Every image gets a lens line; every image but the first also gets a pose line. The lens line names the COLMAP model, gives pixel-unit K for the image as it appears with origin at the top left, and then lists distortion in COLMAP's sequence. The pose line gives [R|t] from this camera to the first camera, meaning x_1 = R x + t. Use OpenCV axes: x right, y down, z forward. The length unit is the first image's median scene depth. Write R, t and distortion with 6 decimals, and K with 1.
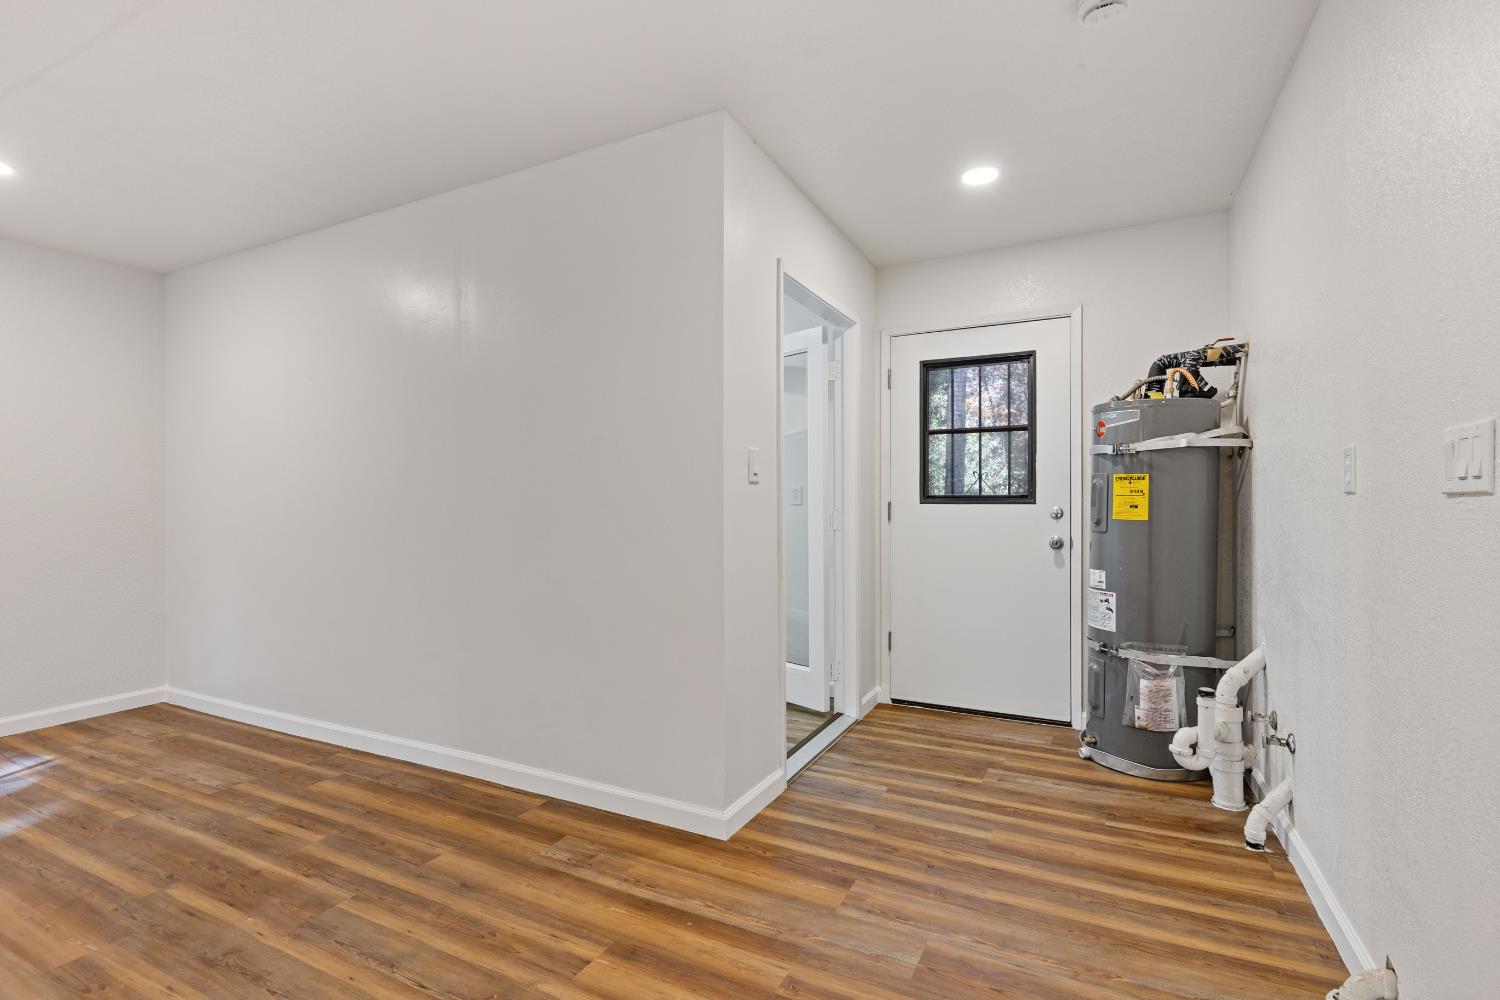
lens RADIAL K [[682.8, 0, 757.4], [0, 682.8, 500.3], [0, 0, 1]] dist [0.014849, -0.001648]
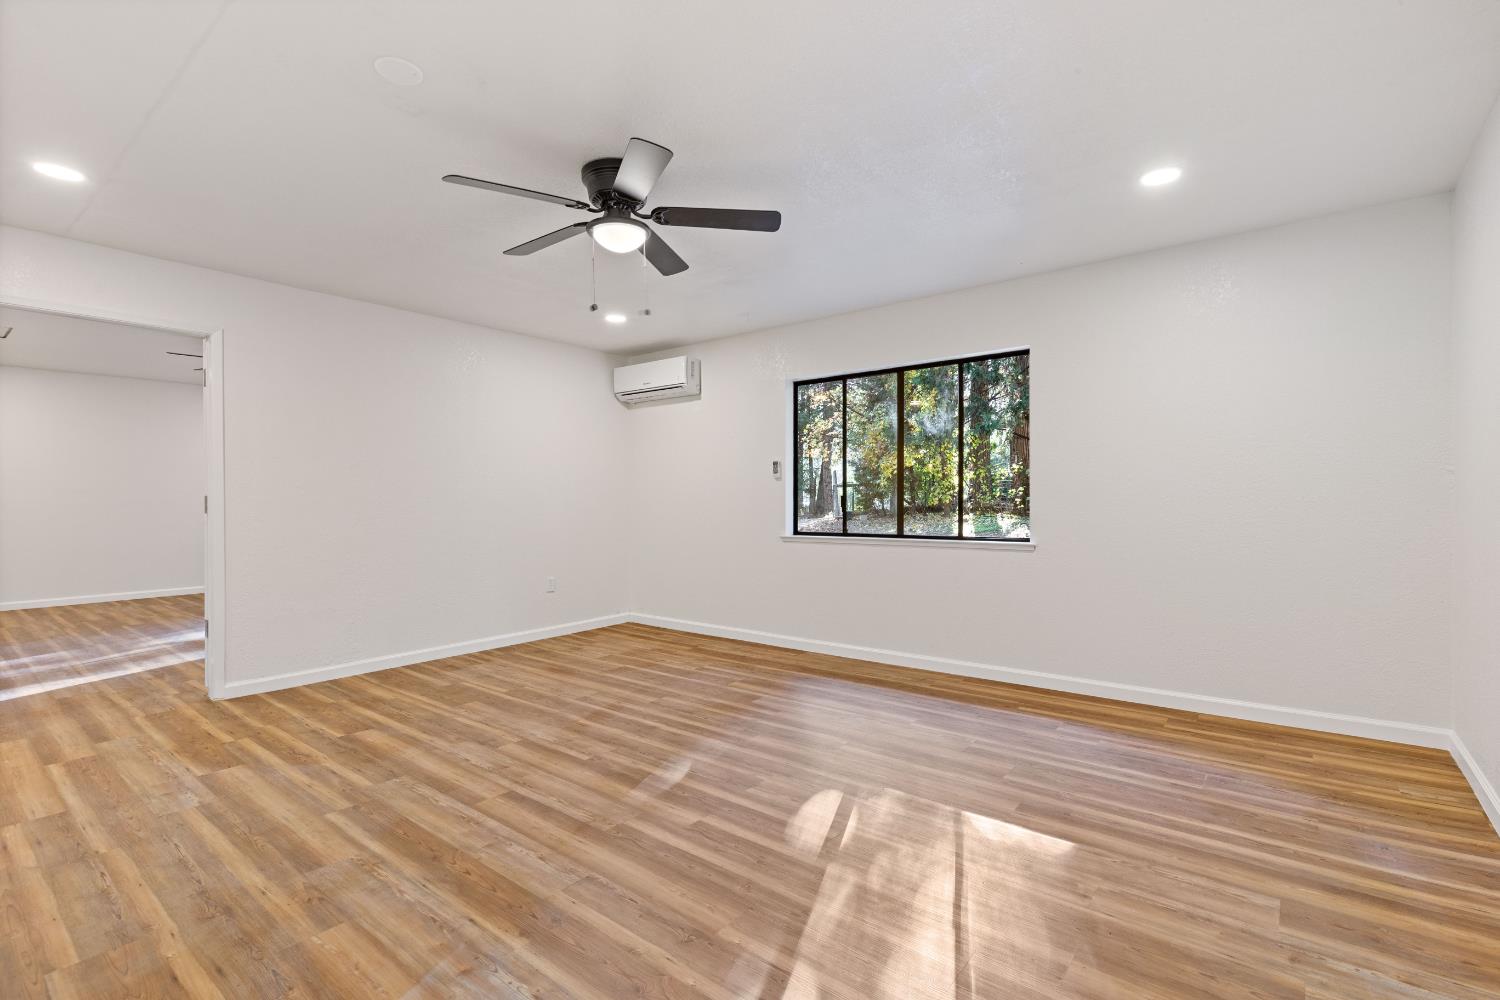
lens RADIAL K [[682.8, 0, 756.7], [0, 682.8, 500.7], [0, 0, 1]] dist [0.014849, -0.001648]
pose [[-0.978439, 0.013420, 0.206099, -1.628421], [0.012060, 0.999896, -0.007853, 0.023072], [-0.206183, -0.005198, -0.978500, 1.676018]]
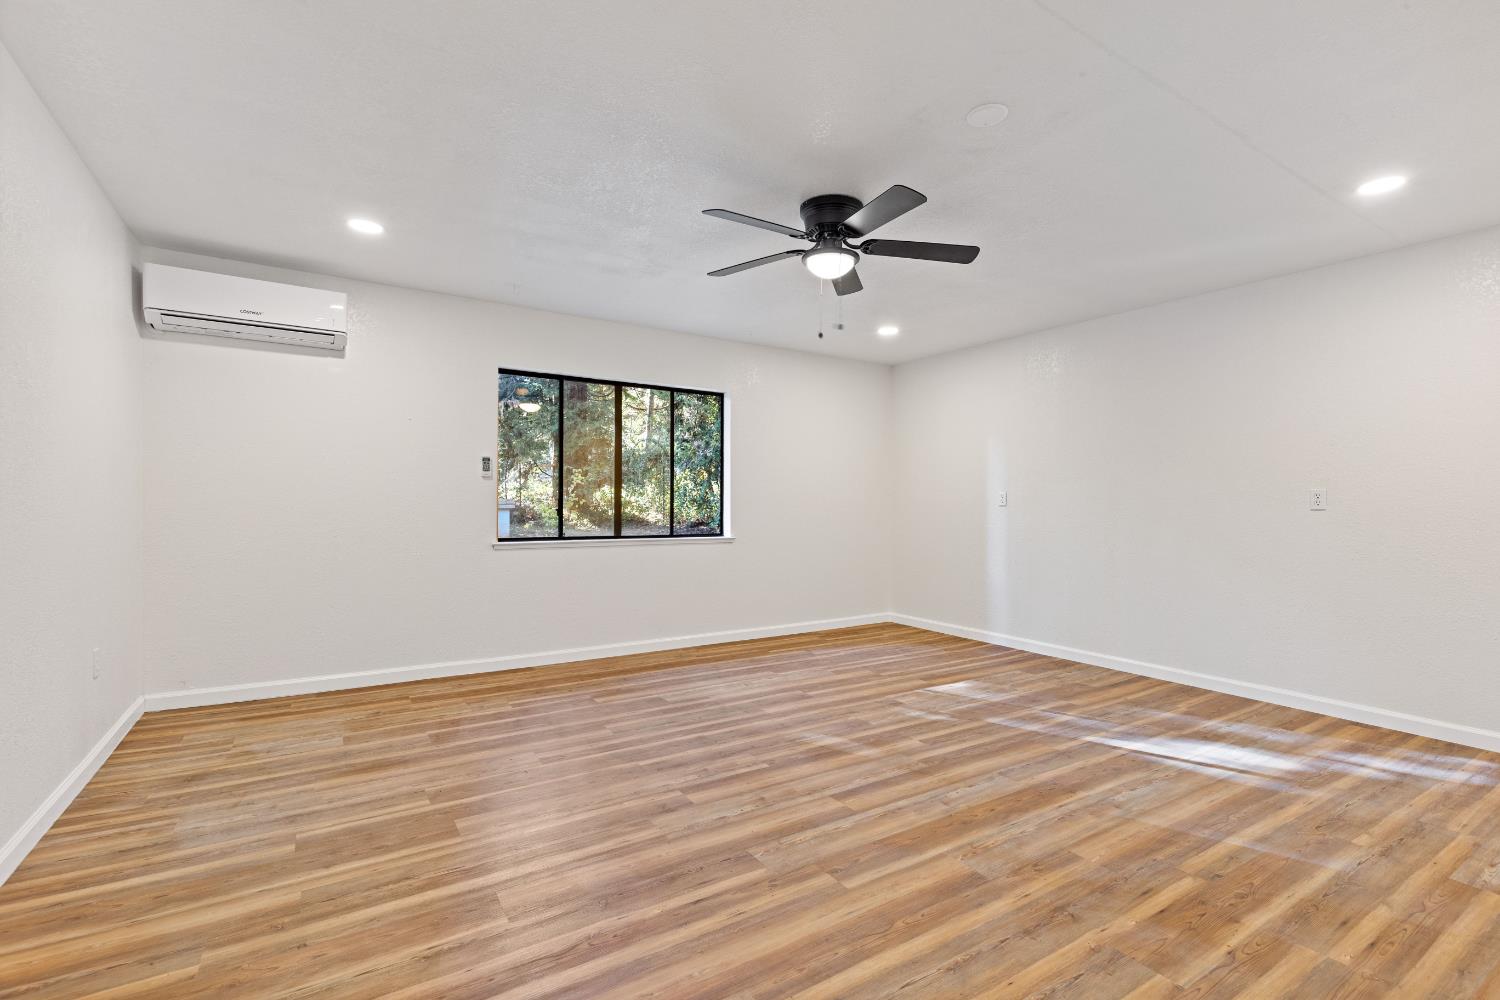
lens RADIAL K [[682.8, 0, 755.2], [0, 682.8, 505.3], [0, 0, 1]] dist [0.014849, -0.001648]
pose [[-0.506703, 0.001236, -0.862120, 0.371003], [0.000742, 0.999999, 0.000997, 0.009082], [0.862121, -0.000134, -0.506703, 0.996966]]
